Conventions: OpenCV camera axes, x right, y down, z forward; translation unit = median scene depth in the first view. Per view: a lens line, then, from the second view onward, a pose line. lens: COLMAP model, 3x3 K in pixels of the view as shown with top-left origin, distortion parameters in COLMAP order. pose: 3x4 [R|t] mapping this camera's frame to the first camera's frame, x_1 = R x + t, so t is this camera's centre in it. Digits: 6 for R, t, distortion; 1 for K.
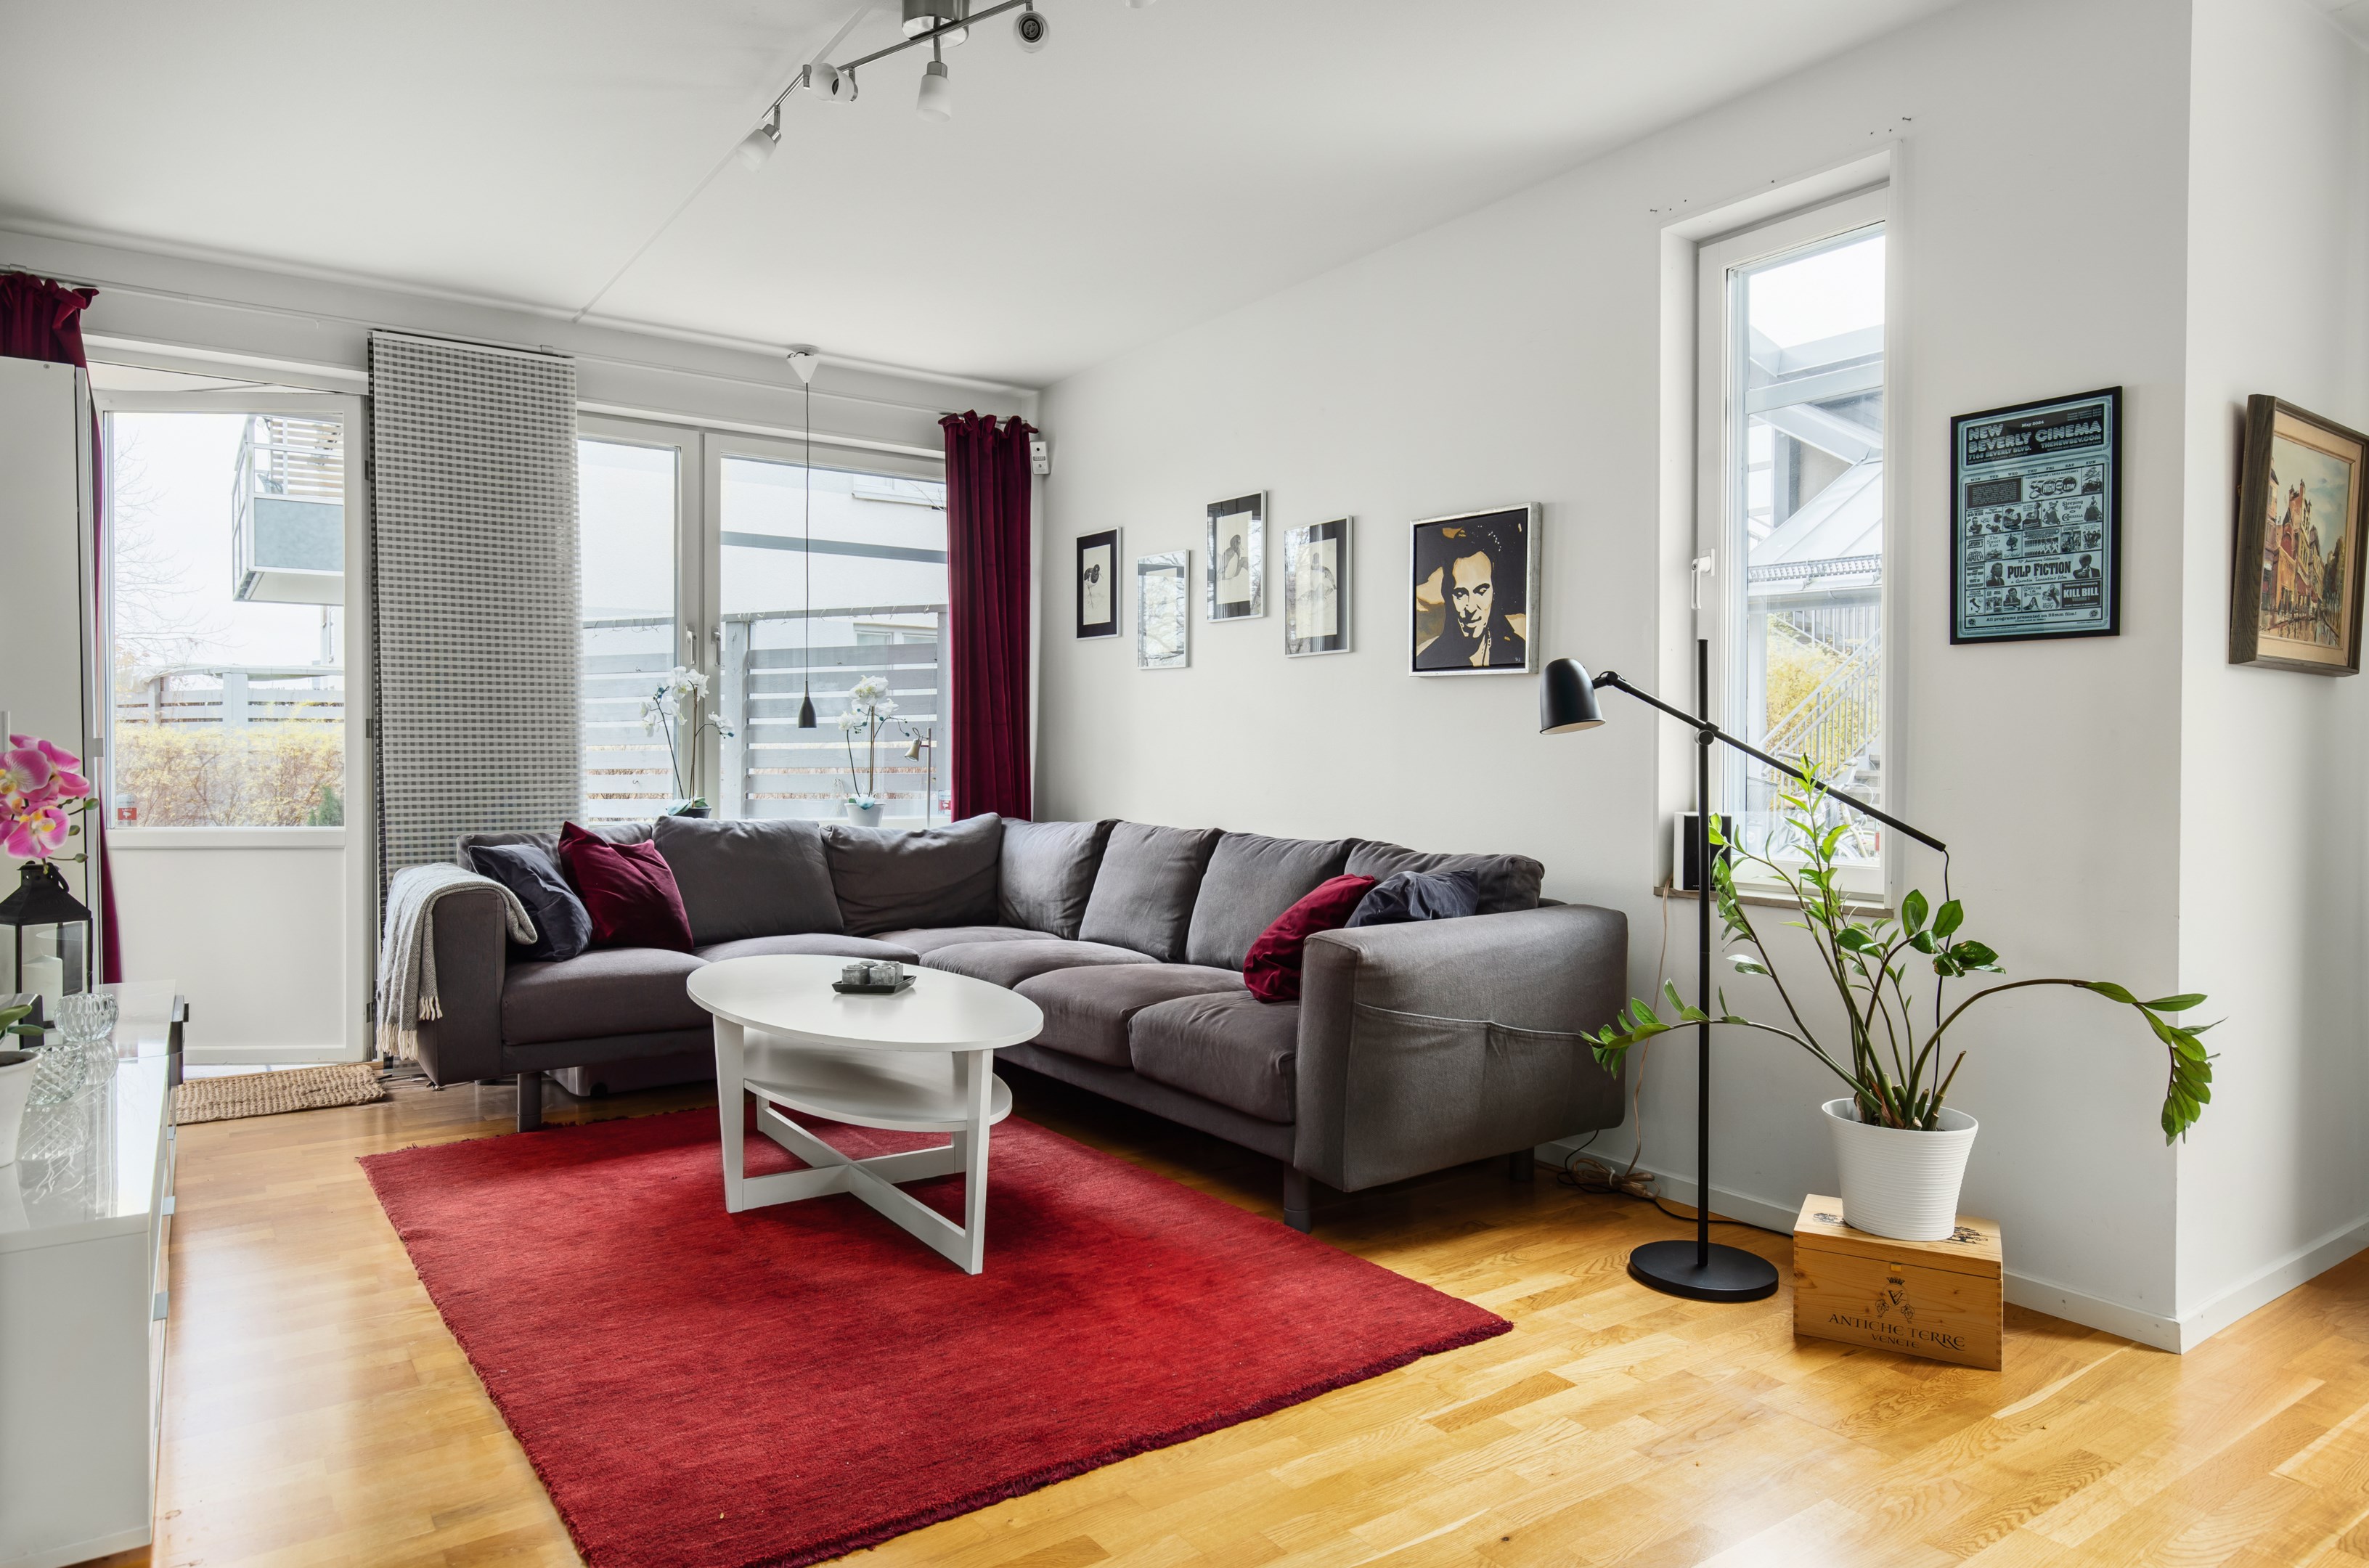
lens RADIAL K [[1434.0, 0, 1184.5], [0, 1434.0, 784.0], [0, 0, 1]] dist [-0.001470, -0.000839]
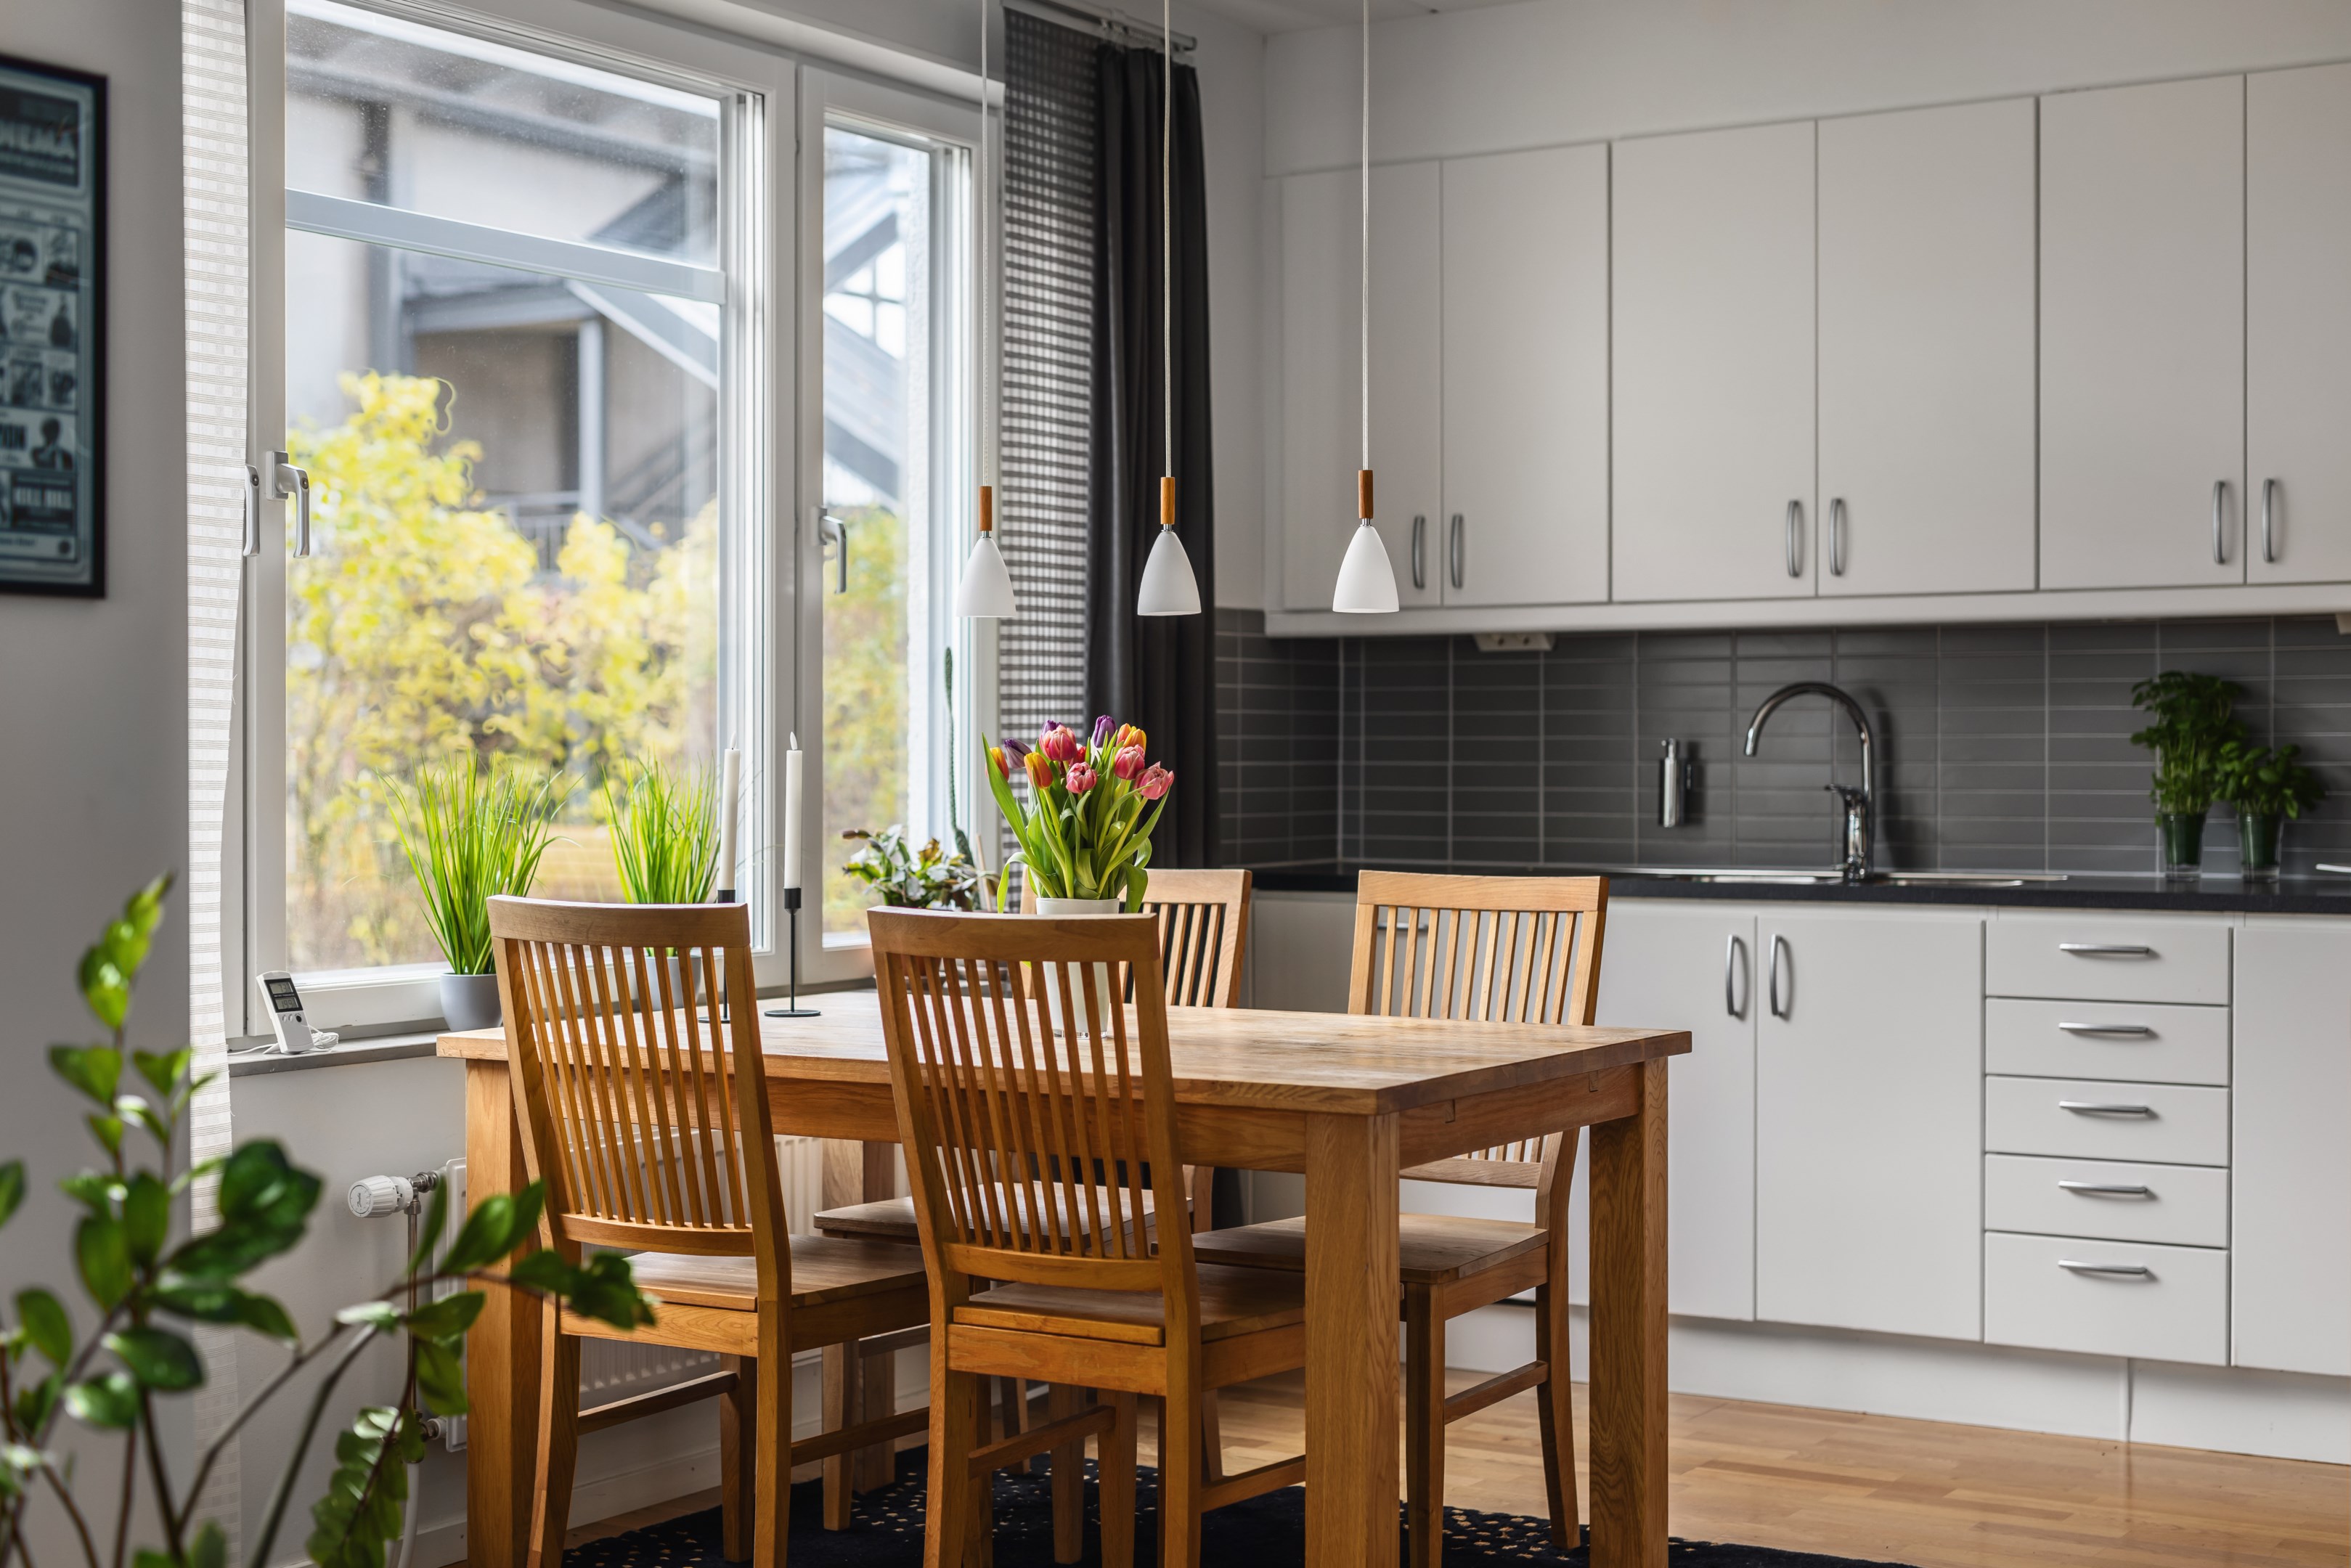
lens RADIAL K [[3319.4, 0, 1175.5], [0, 3319.4, 784.0], [0, 0, 1]] dist [0.014749, -0.069237]
pose [[-0.390983, -0.011100, 0.920331, -0.472984], [0.021844, 0.999534, 0.021335, -0.055034], [-0.920139, 0.028446, -0.390558, 1.043213]]
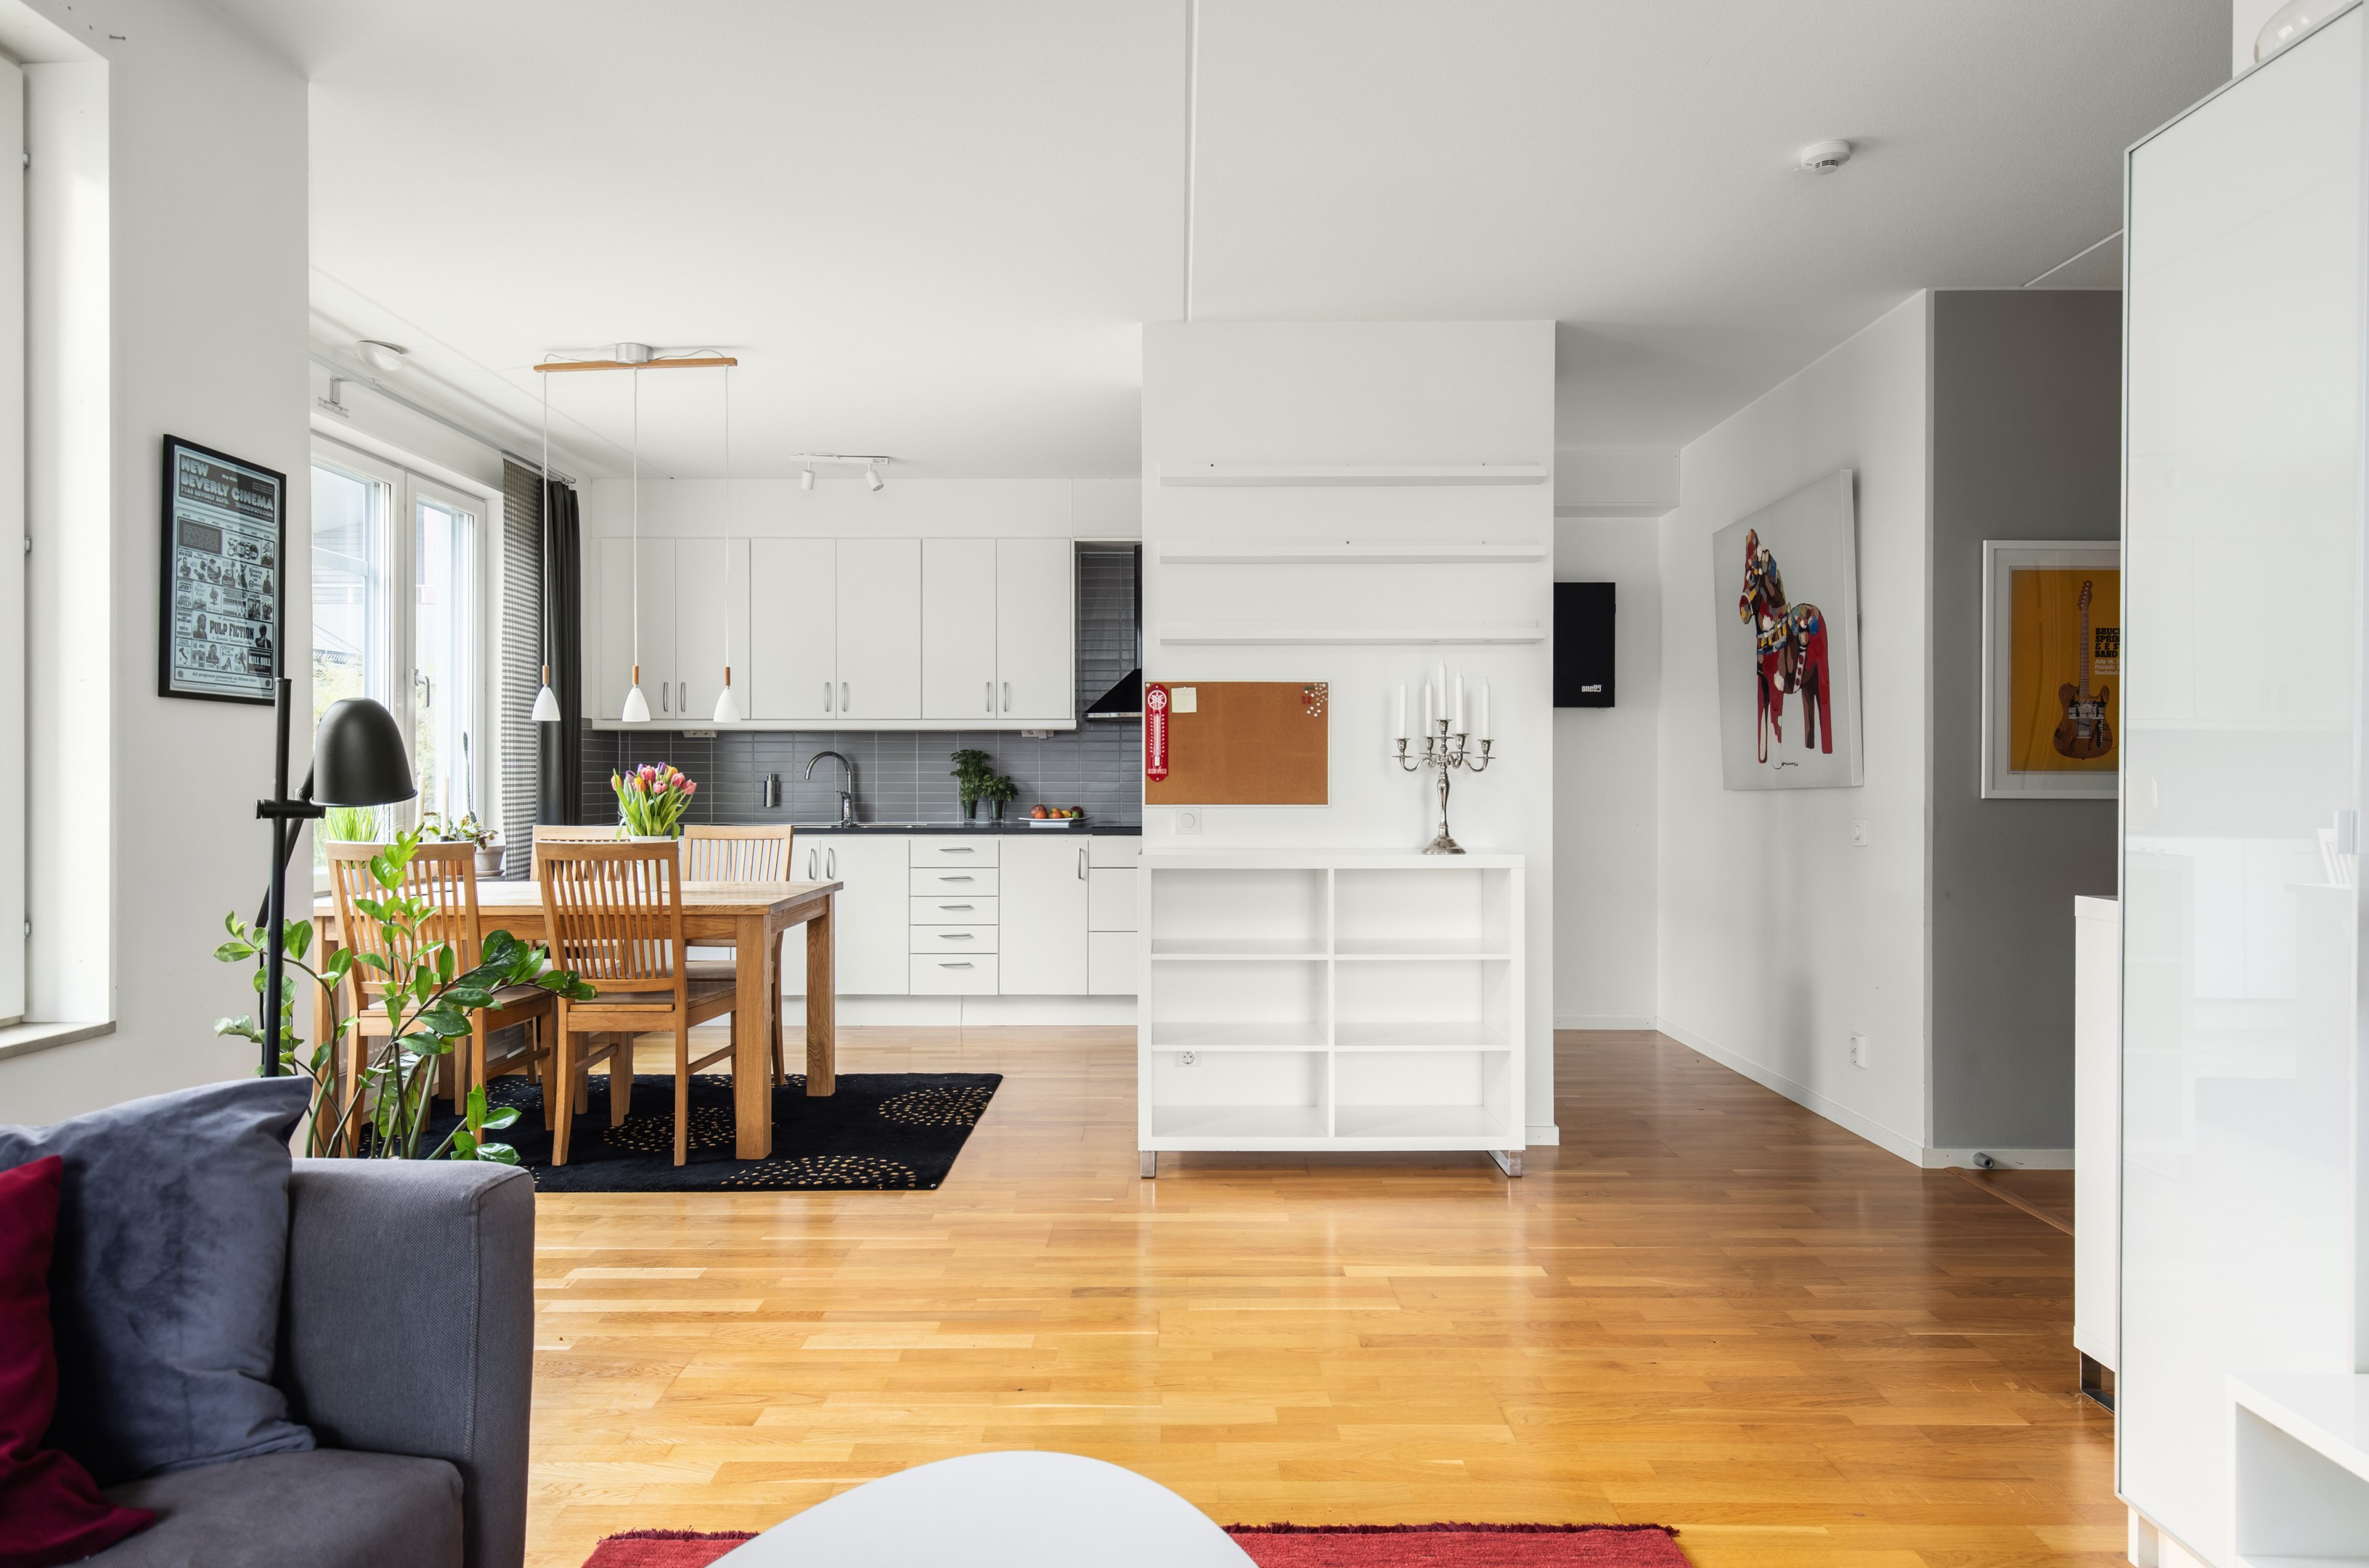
lens RADIAL K [[1333.9, 0, 1184.5], [0, 1333.9, 784.0], [0, 0, 1]] dist [-0.000388, -0.000869]
pose [[-0.821973, -0.003737, 0.569514, -0.439871], [0.012255, 0.999631, 0.024246, -0.058670], [-0.569395, 0.026909, -0.821624, 1.354609]]
